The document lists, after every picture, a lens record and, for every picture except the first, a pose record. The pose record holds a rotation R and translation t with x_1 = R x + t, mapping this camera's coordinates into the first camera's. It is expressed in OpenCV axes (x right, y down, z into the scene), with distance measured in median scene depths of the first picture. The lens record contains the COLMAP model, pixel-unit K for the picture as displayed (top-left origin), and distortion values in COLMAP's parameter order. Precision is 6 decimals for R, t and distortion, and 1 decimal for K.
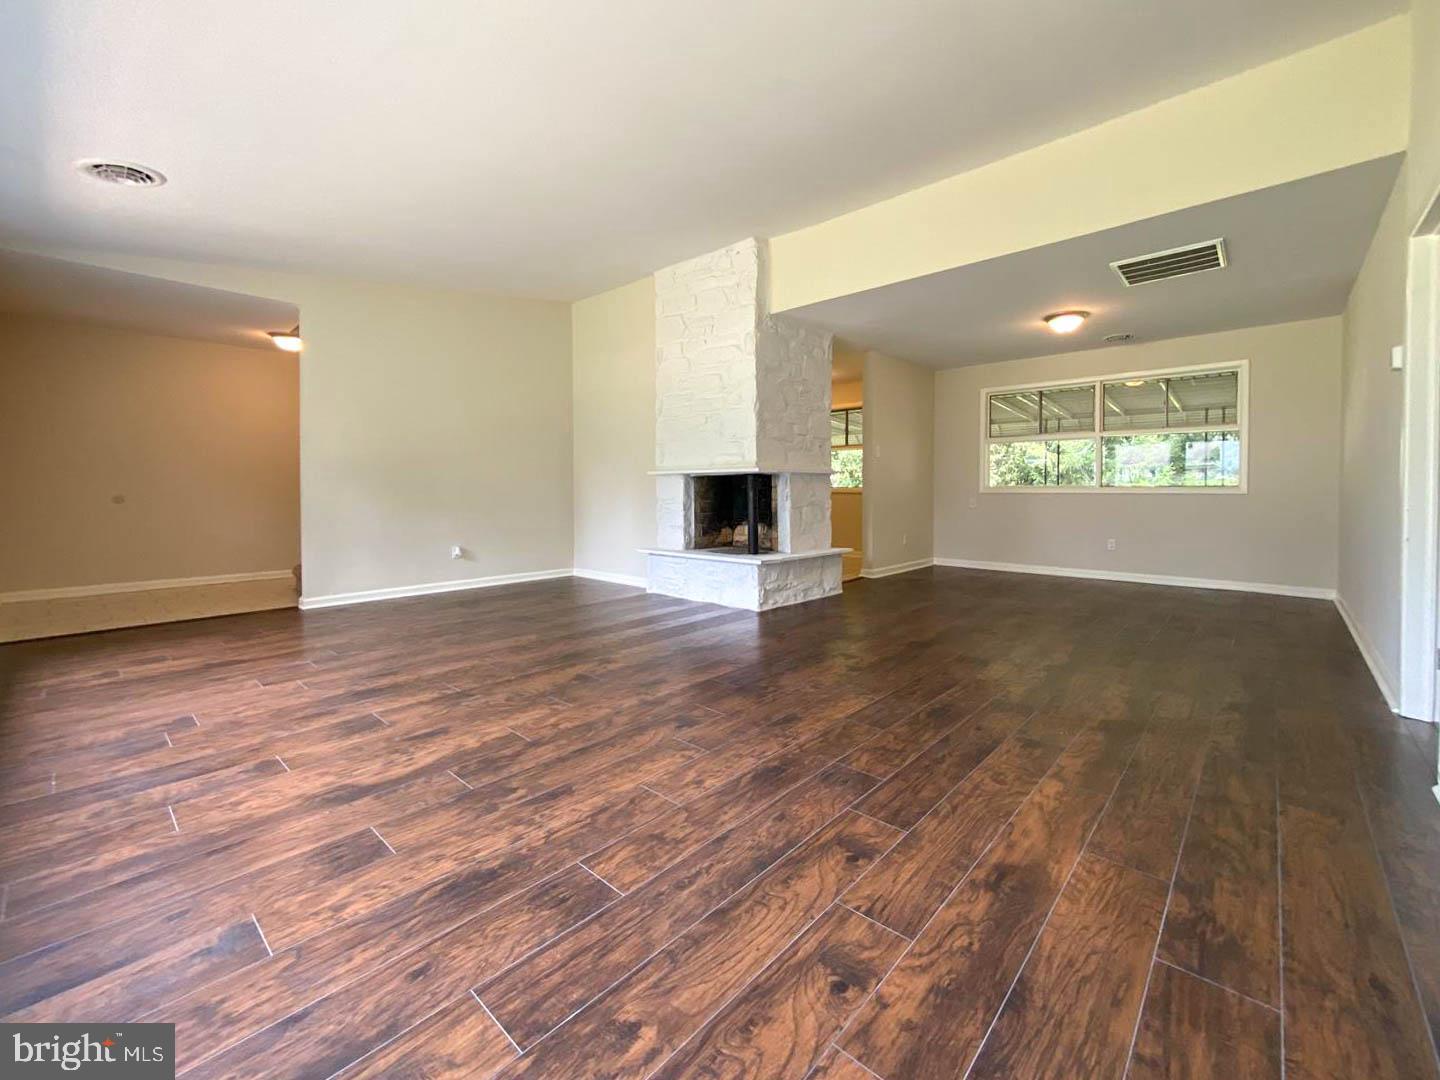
lens RADIAL K [[583.2, 0, 730.1], [0, 583.2, 536.3], [0, 0, 1]] dist [0.009494, -0.001226]
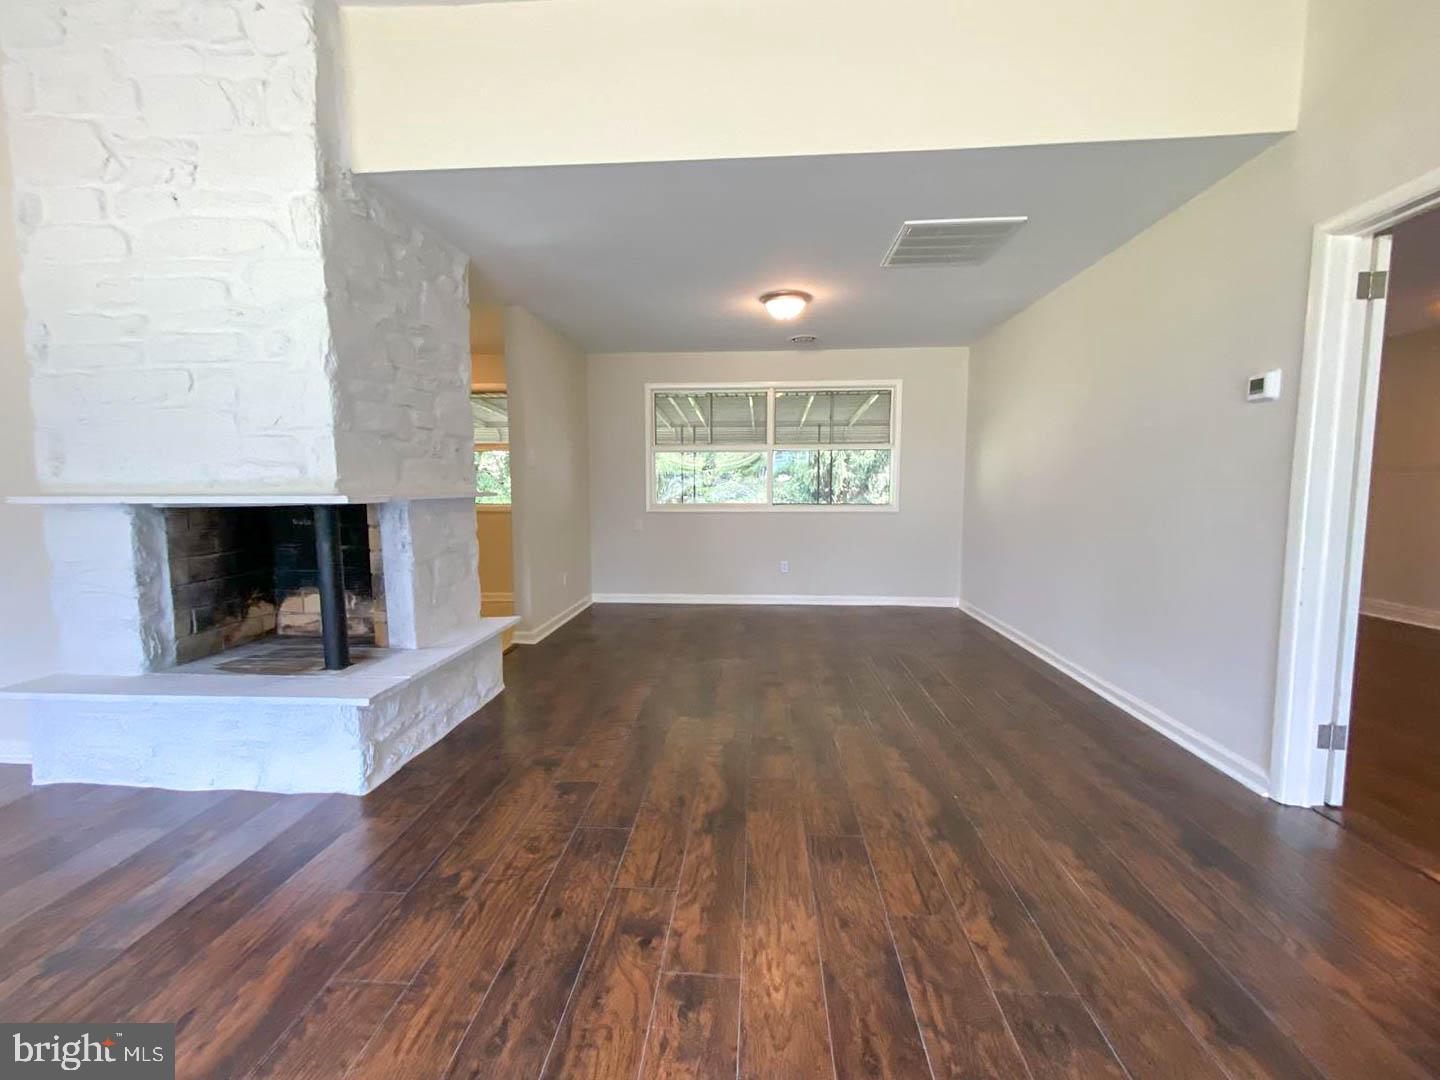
lens RADIAL K [[583.2, 0, 694.8], [0, 583.2, 534.4], [0, 0, 1]] dist [0.009494, -0.001226]
pose [[0.791709, -0.053139, 0.608583, -0.015908], [0.052025, 0.998455, 0.019501, -0.072738], [-0.608679, 0.016223, 0.793250, 0.414841]]
